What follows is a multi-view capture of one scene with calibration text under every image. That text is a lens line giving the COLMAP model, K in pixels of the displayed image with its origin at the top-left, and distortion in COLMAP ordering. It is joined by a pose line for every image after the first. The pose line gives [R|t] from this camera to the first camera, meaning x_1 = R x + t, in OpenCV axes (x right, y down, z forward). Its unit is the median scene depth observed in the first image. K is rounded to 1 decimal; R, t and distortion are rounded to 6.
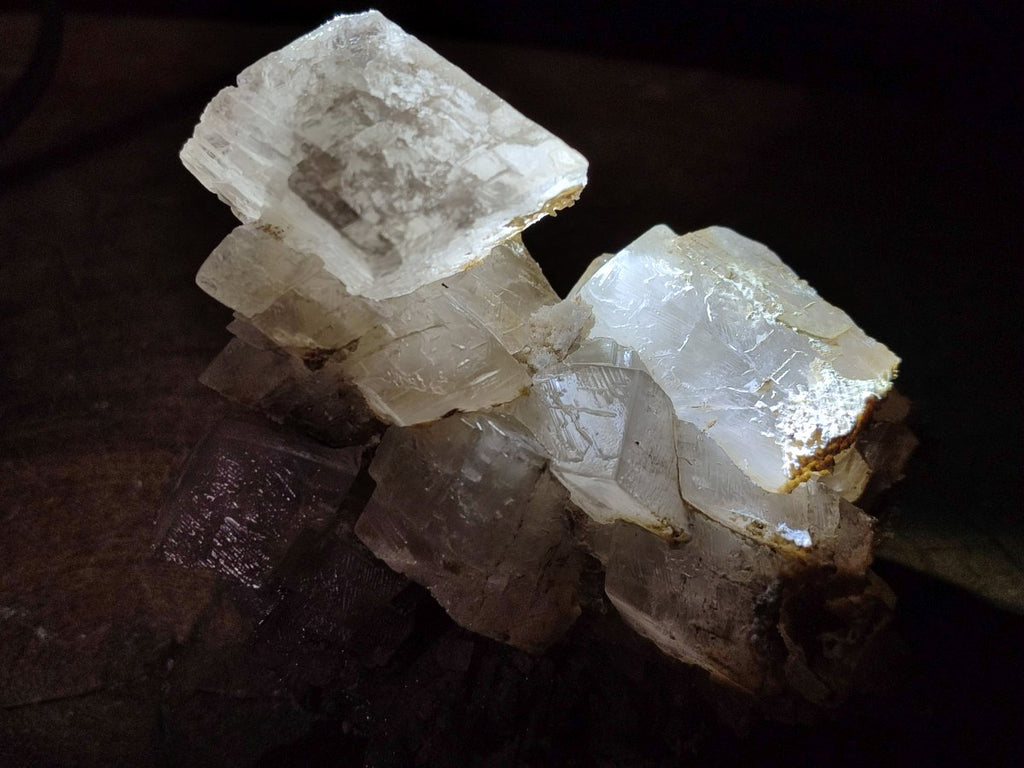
lens RADIAL K [[1515.7, 0, 512.0], [0, 1515.7, 384.0], [0, 0, 1]] dist [0.251804, -1.684407]
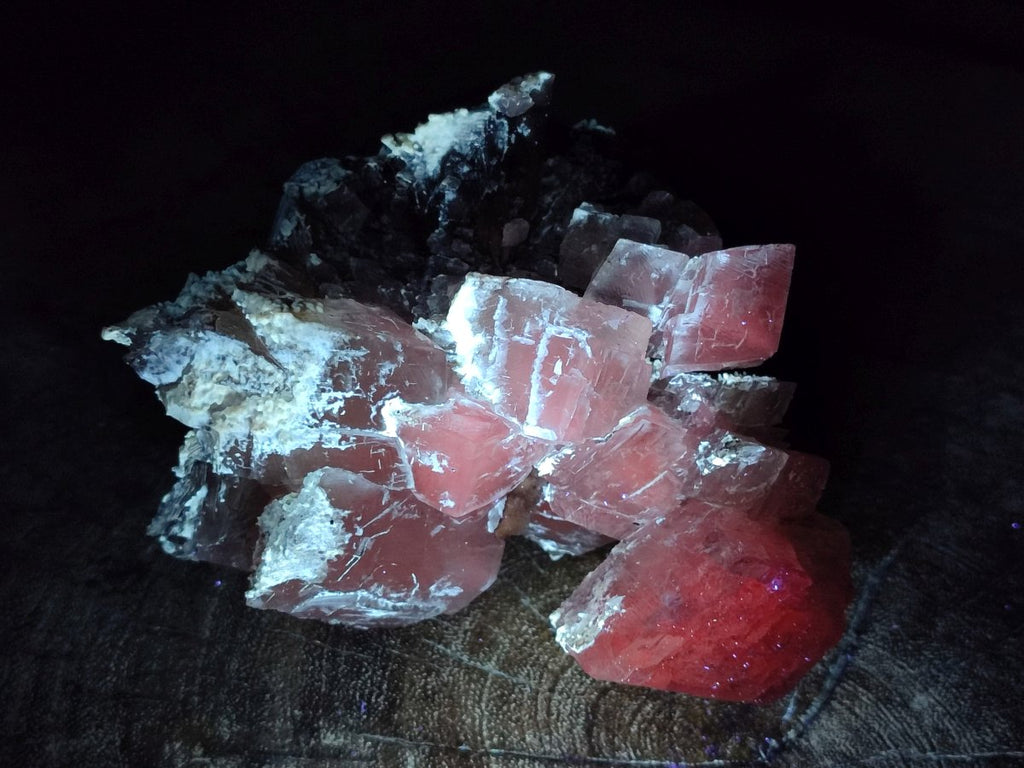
lens RADIAL K [[1515.7, 0, 512.0], [0, 1515.7, 384.0], [0, 0, 1]] dist [0.251804, -1.684407]
pose [[-0.914416, 0.368061, -0.168444, 0.213888], [-0.329971, -0.918841, -0.216448, 0.338951], [-0.234439, -0.142342, 0.961653, -0.145685]]
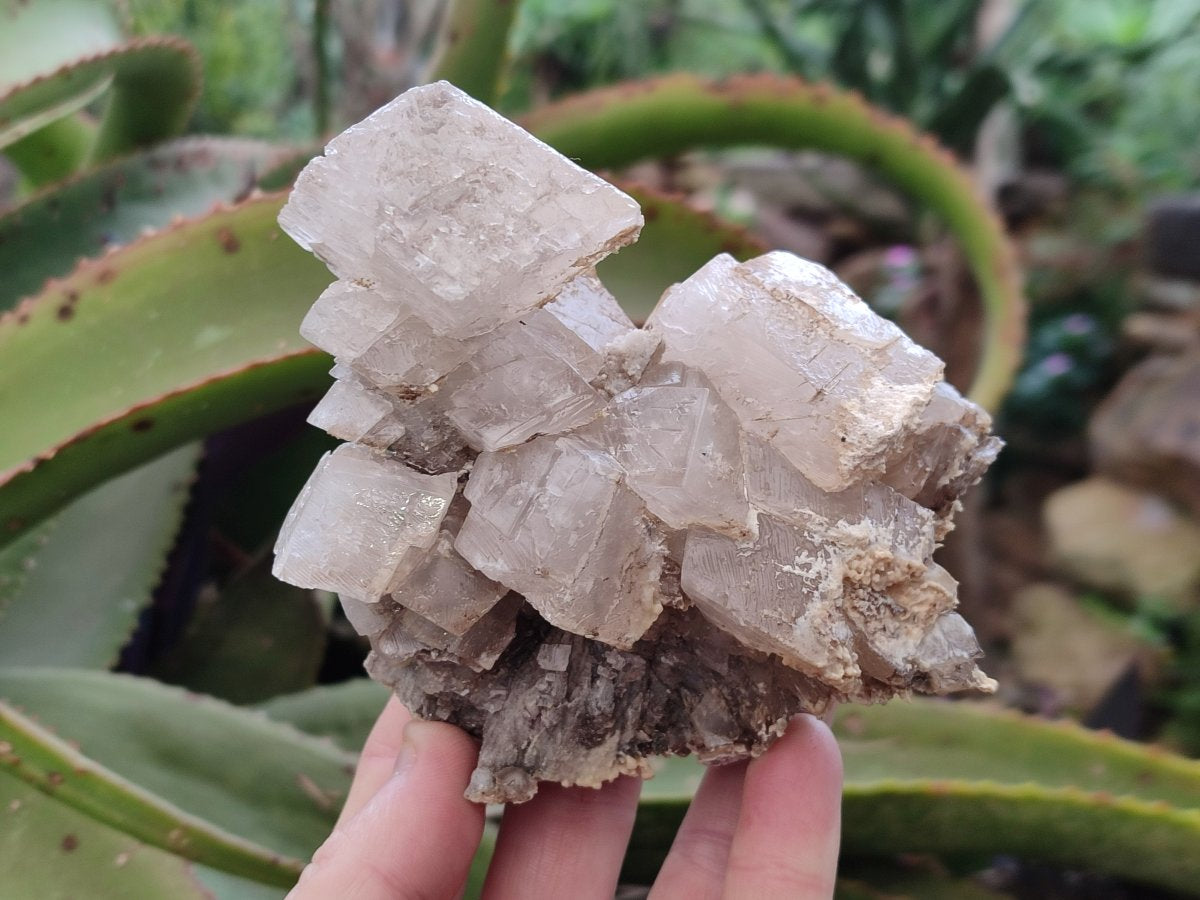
lens RADIAL K [[1776.3, 0, 600.0], [0, 1776.3, 450.0], [0, 0, 1]] dist [0.251804, -1.684407]
pose [[0.997577, -0.060873, -0.033693, 0.050036], [0.061237, 0.998075, 0.009867, 0.018299], [0.033027, -0.011906, 0.999384, -0.293509]]
